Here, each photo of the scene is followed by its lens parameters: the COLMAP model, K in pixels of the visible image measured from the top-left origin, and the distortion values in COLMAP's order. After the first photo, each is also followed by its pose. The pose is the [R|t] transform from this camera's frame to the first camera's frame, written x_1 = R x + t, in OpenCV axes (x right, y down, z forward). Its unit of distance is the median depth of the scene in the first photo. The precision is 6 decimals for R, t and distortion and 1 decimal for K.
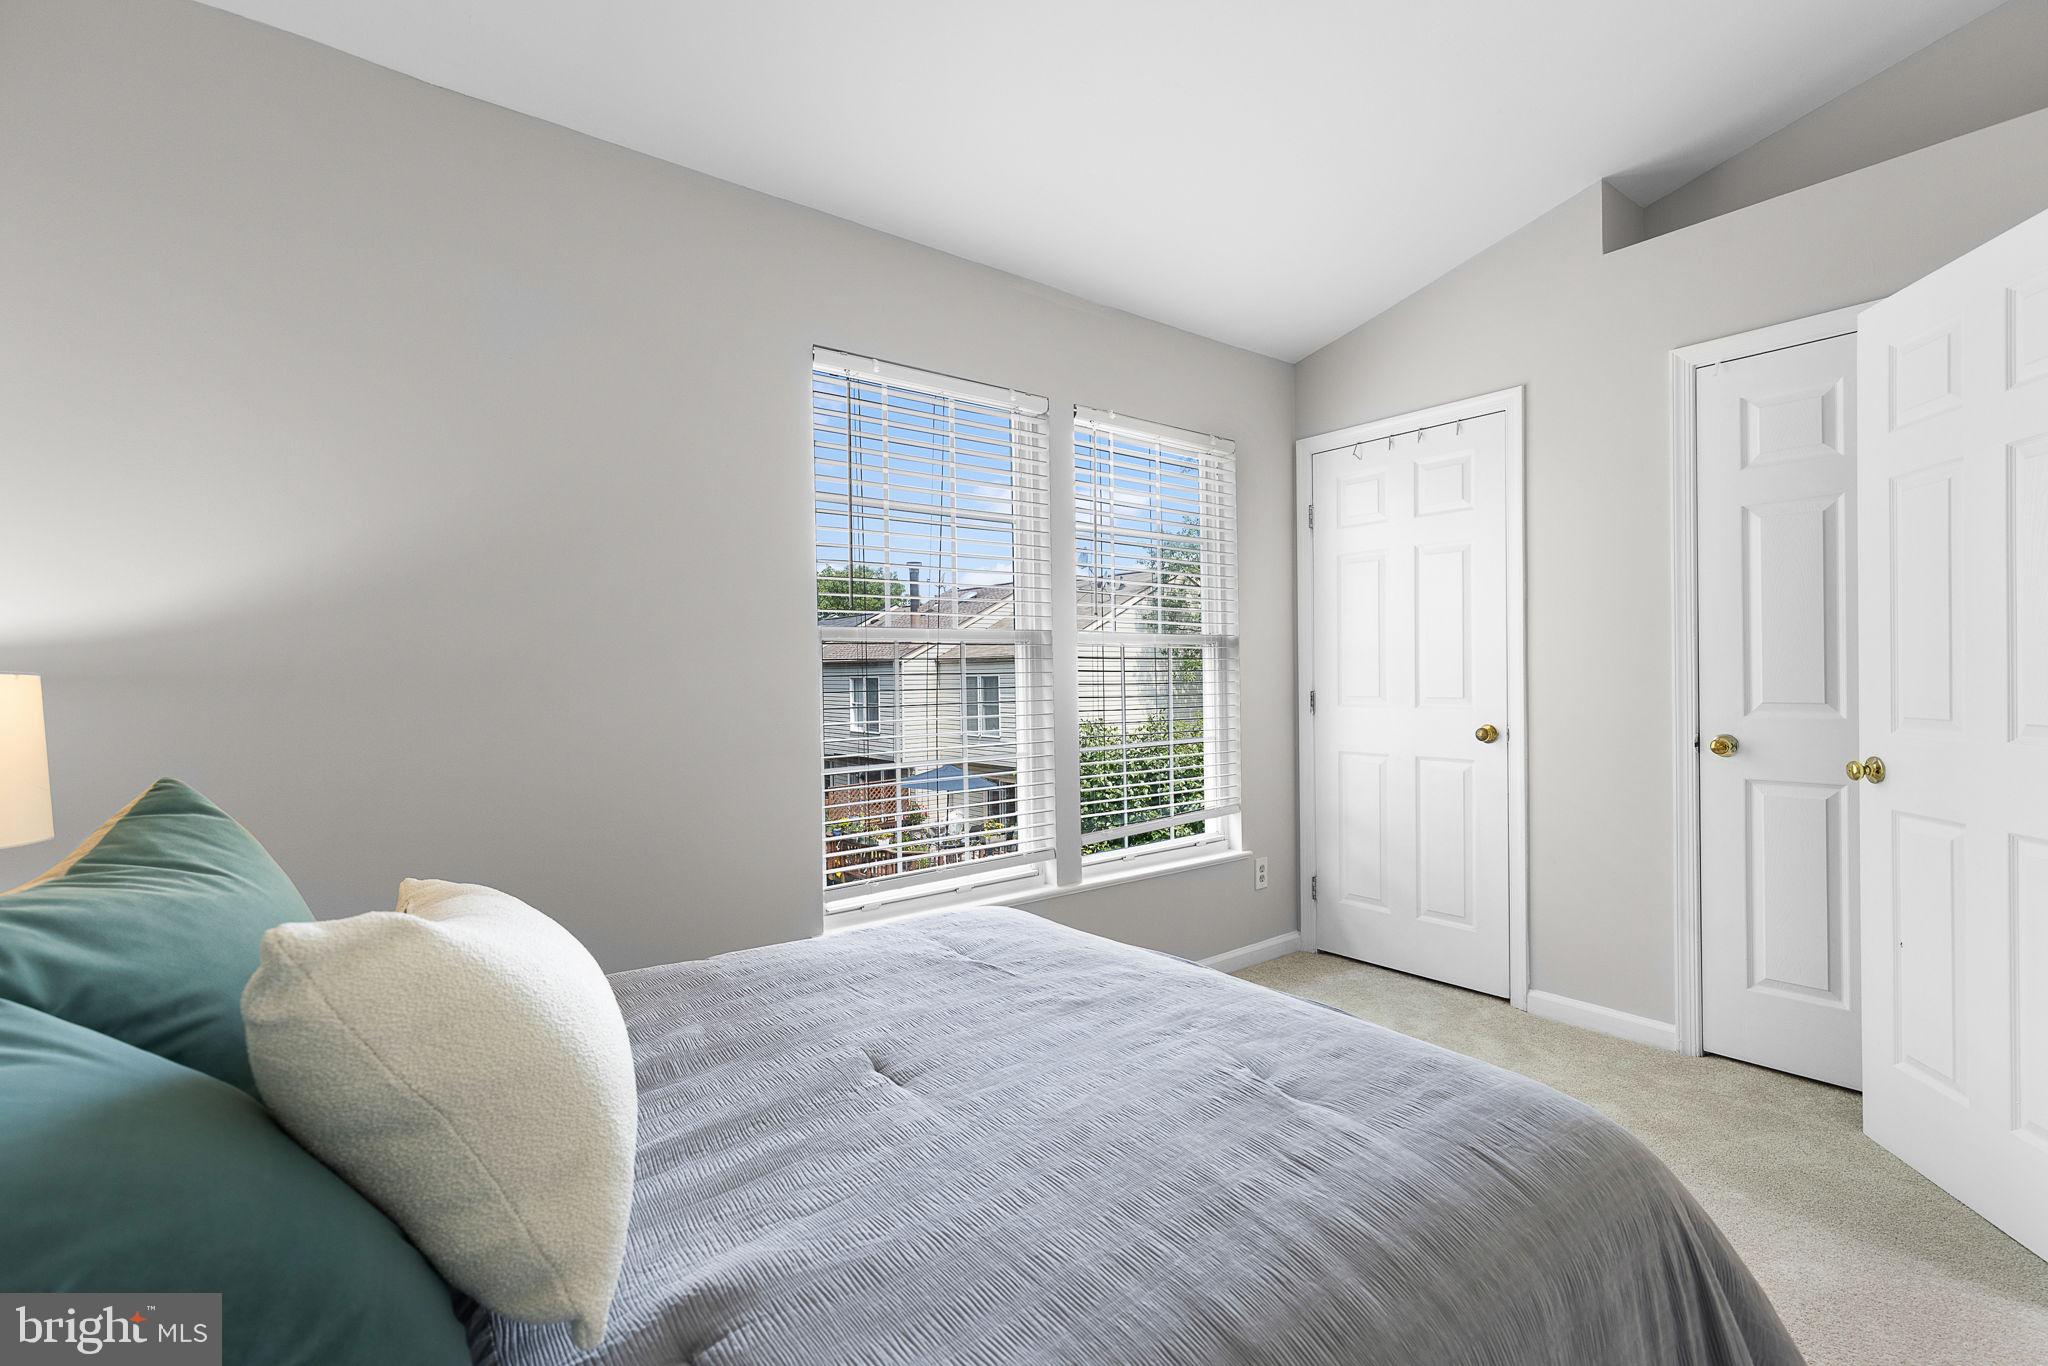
lens RADIAL K [[918.7, 0, 1021.4], [0, 918.7, 680.5], [0, 0, 1]] dist [0.003173, -0.000782]
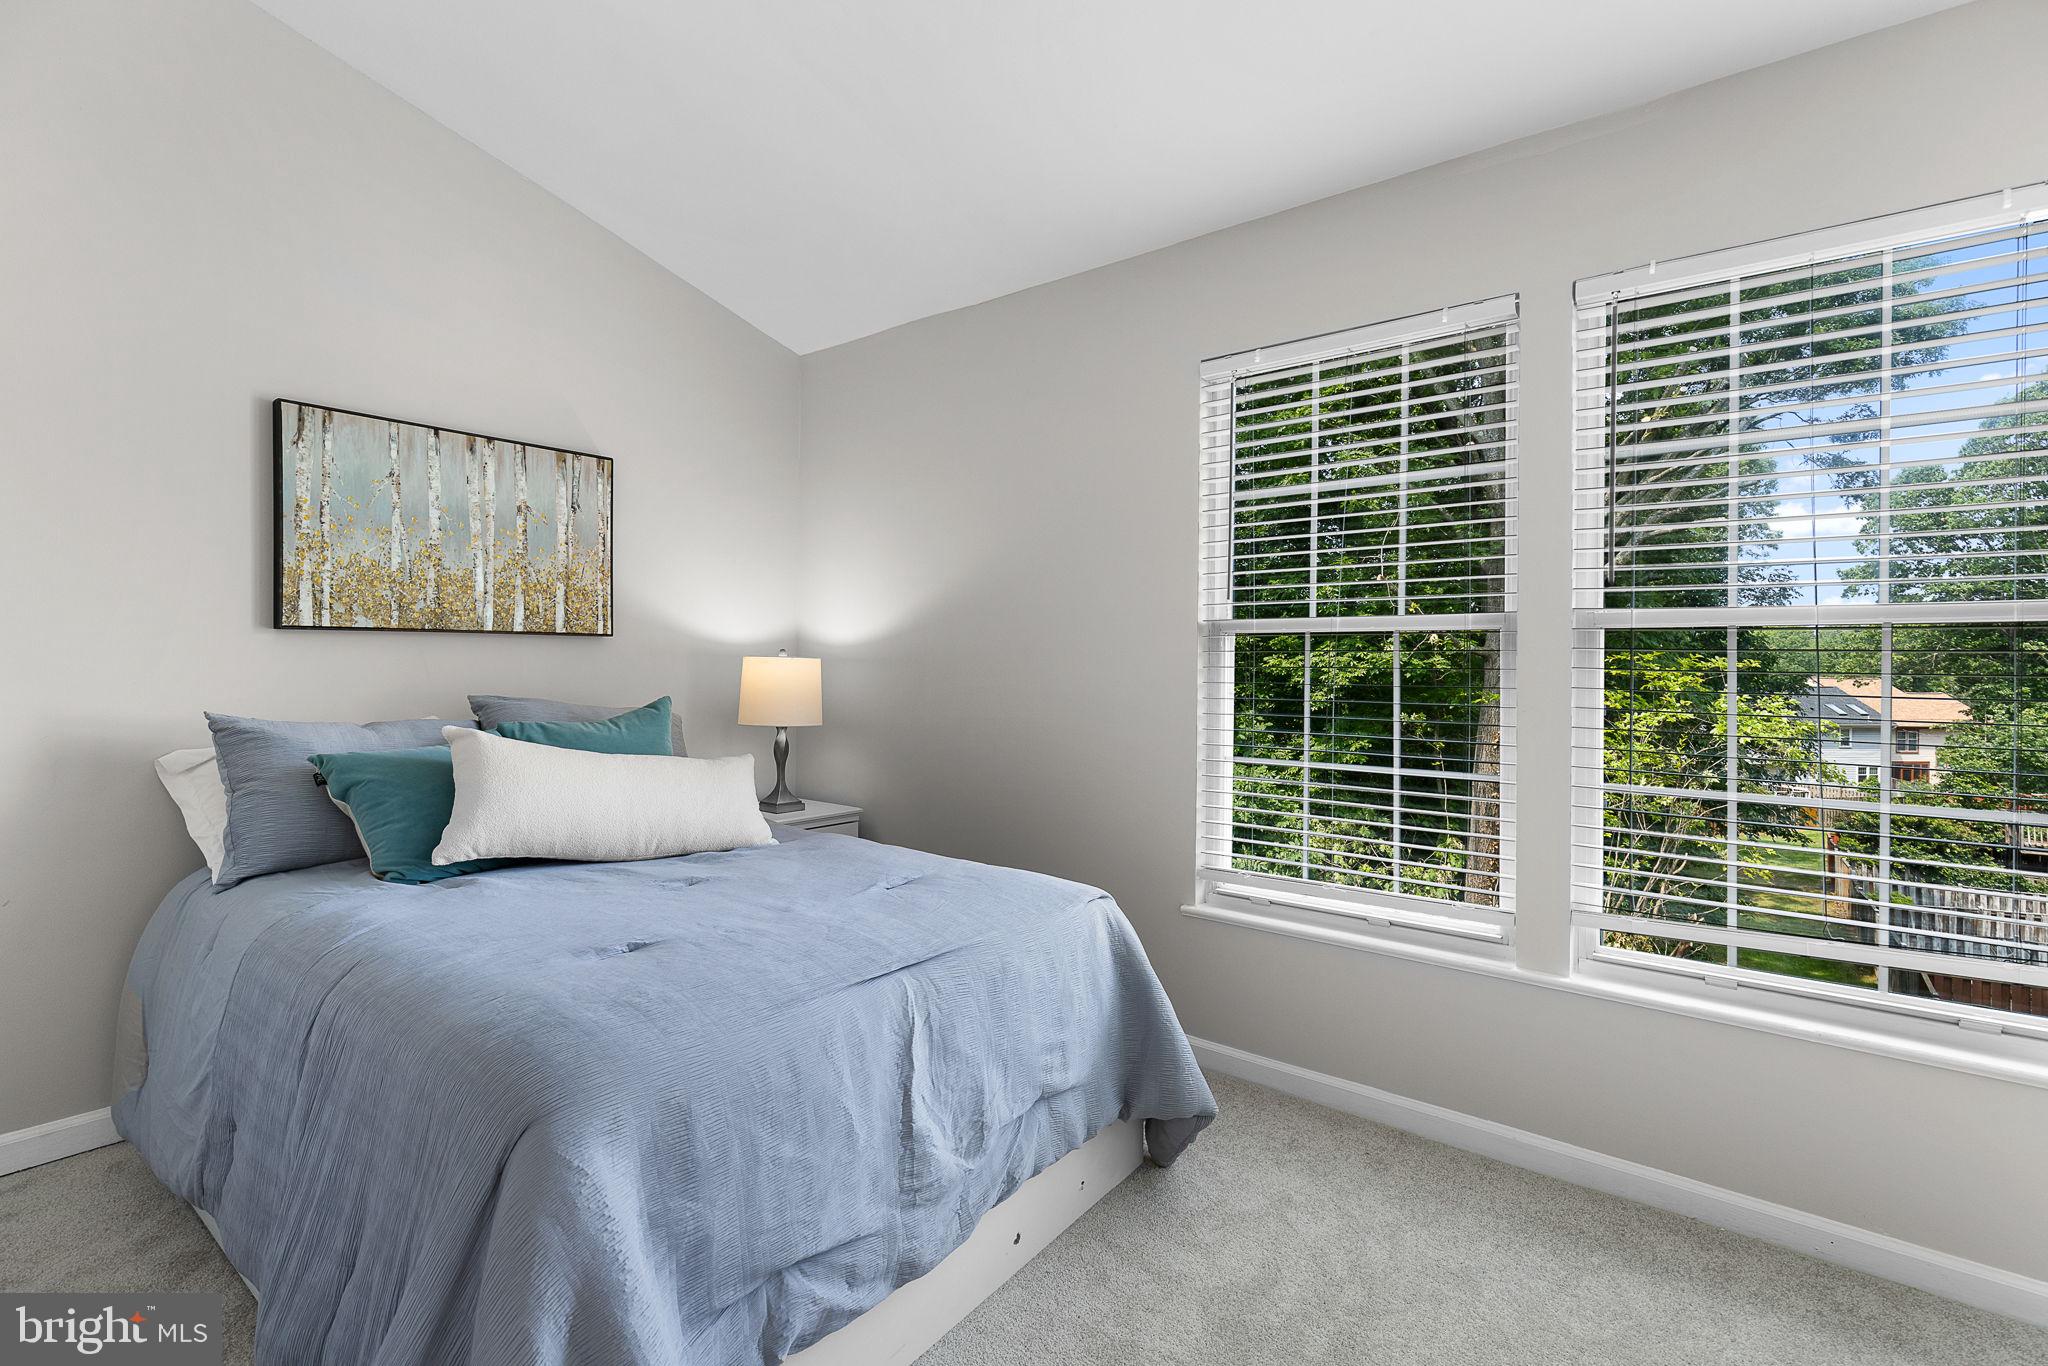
lens RADIAL K [[918.7, 0, 1027.1], [0, 918.7, 676.3], [0, 0, 1]] dist [0.003173, -0.000782]
pose [[0.216881, 0.032016, -0.975673, 0.594644], [-0.008911, 0.999485, 0.030816, -0.018520], [0.976157, 0.002011, 0.217055, 0.436992]]
